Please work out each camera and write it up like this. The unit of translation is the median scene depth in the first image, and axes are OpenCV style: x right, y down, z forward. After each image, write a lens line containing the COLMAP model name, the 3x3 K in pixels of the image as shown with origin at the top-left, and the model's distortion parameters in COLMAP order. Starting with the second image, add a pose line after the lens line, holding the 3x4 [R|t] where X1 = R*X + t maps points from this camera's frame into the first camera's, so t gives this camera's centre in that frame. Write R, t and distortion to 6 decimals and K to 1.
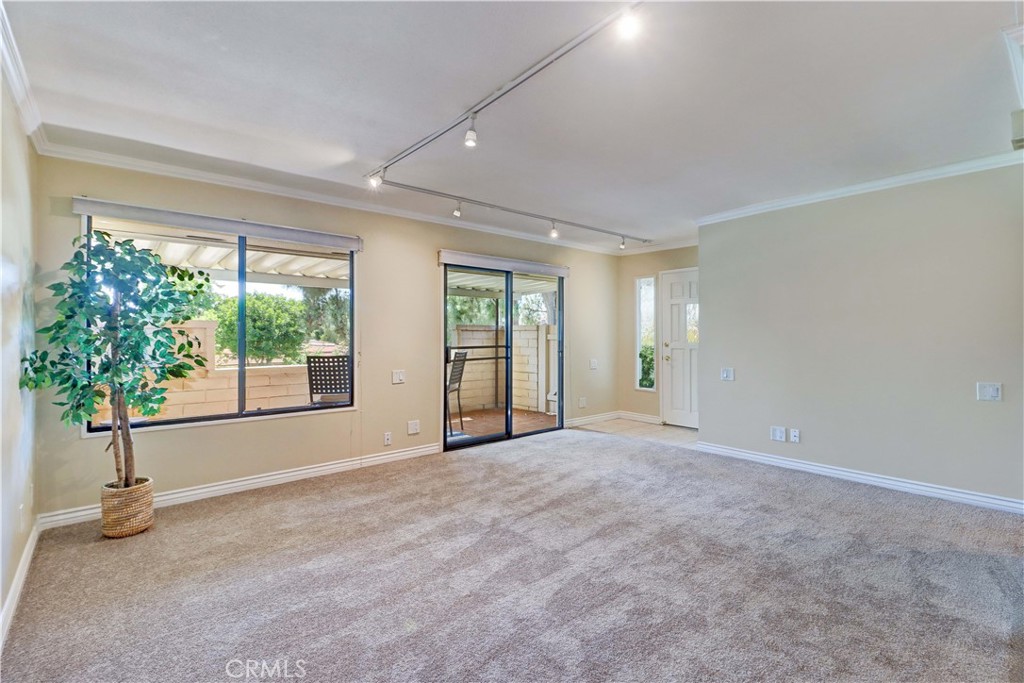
lens RADIAL K [[479.3, 0, 523.4], [0, 479.3, 337.7], [0, 0, 1]] dist [0.017065, -0.009350]
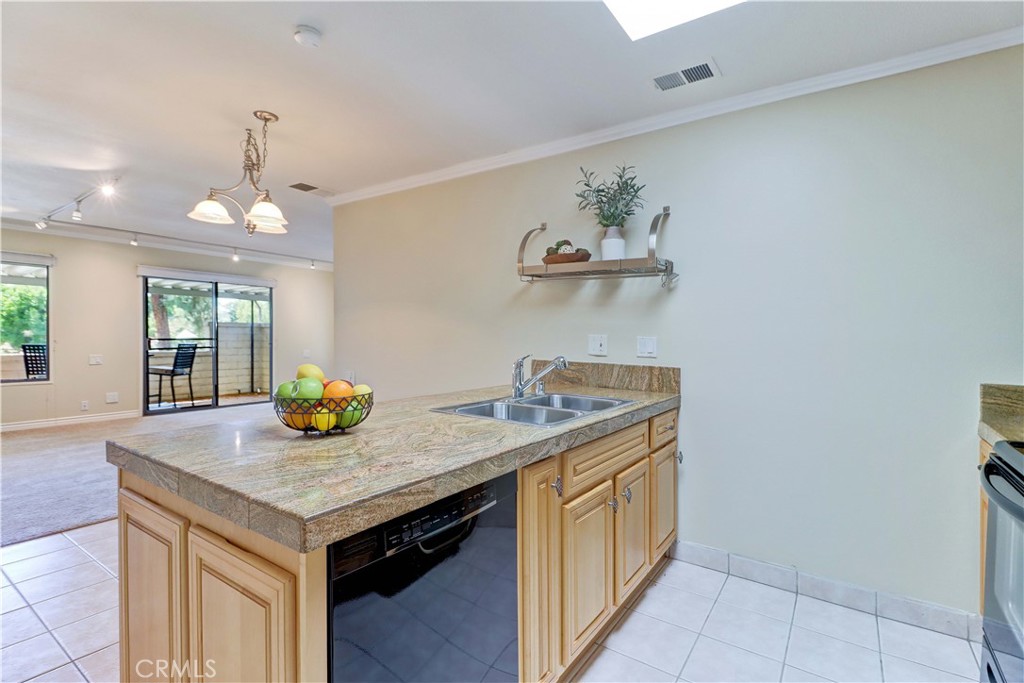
lens RADIAL K [[479.3, 0, 515.6], [0, 479.3, 342.5], [0, 0, 1]] dist [0.017065, -0.009350]
pose [[0.969074, 0.010130, 0.246564, 0.714643], [-0.013149, 0.999857, 0.010601, 0.004265], [-0.246422, -0.013515, 0.969068, -0.784239]]
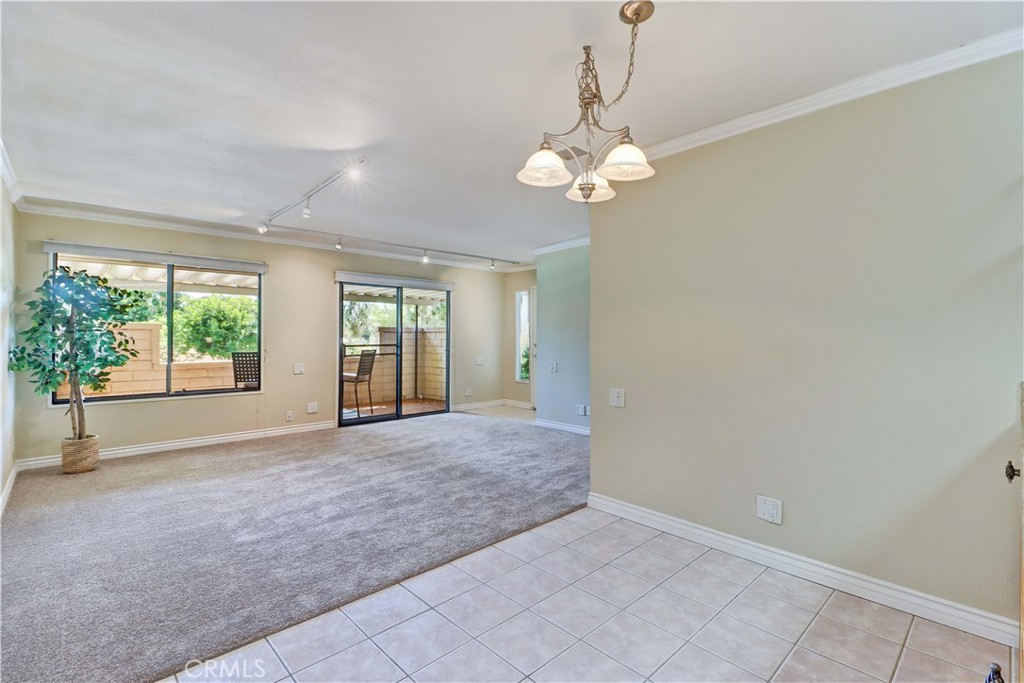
lens RADIAL K [[479.3, 0, 525.9], [0, 479.3, 337.0], [0, 0, 1]] dist [0.017065, -0.009350]
pose [[0.999006, 0.004161, 0.044383, 0.394574], [-0.003999, 0.999985, -0.003737, -0.002091], [-0.044398, 0.003555, 0.999008, -0.446463]]
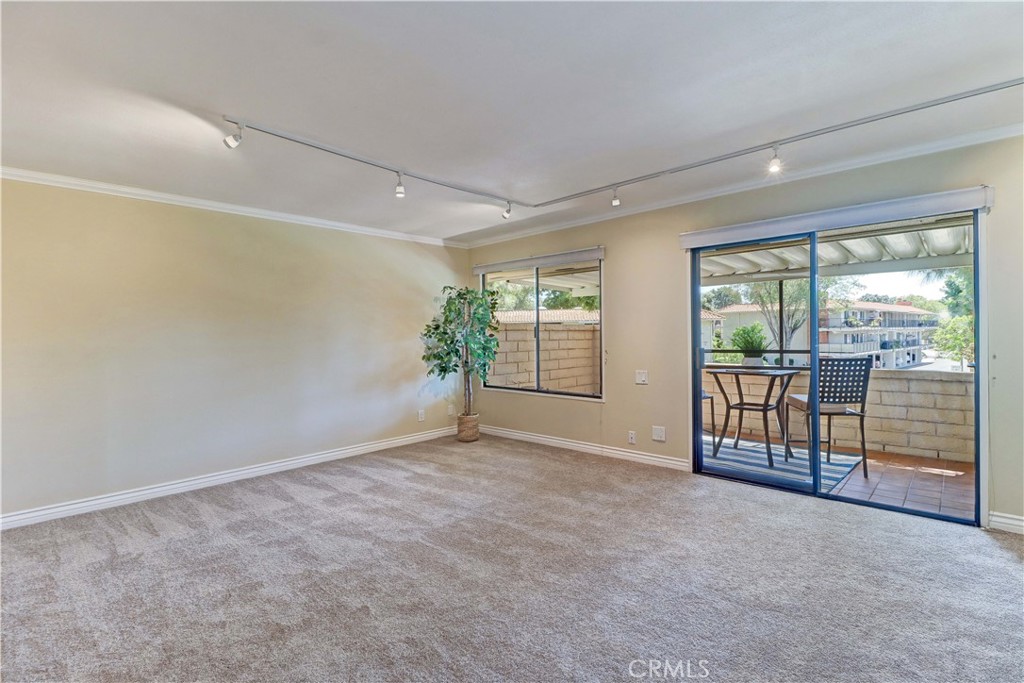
lens RADIAL K [[479.3, 0, 510.8], [0, 479.3, 342.1], [0, 0, 1]] dist [0.017065, -0.009350]
pose [[0.080665, 0.010635, -0.996685, 0.911638], [0.004109, 0.999931, 0.011002, -0.003039], [0.996733, -0.004983, 0.080615, 0.865492]]
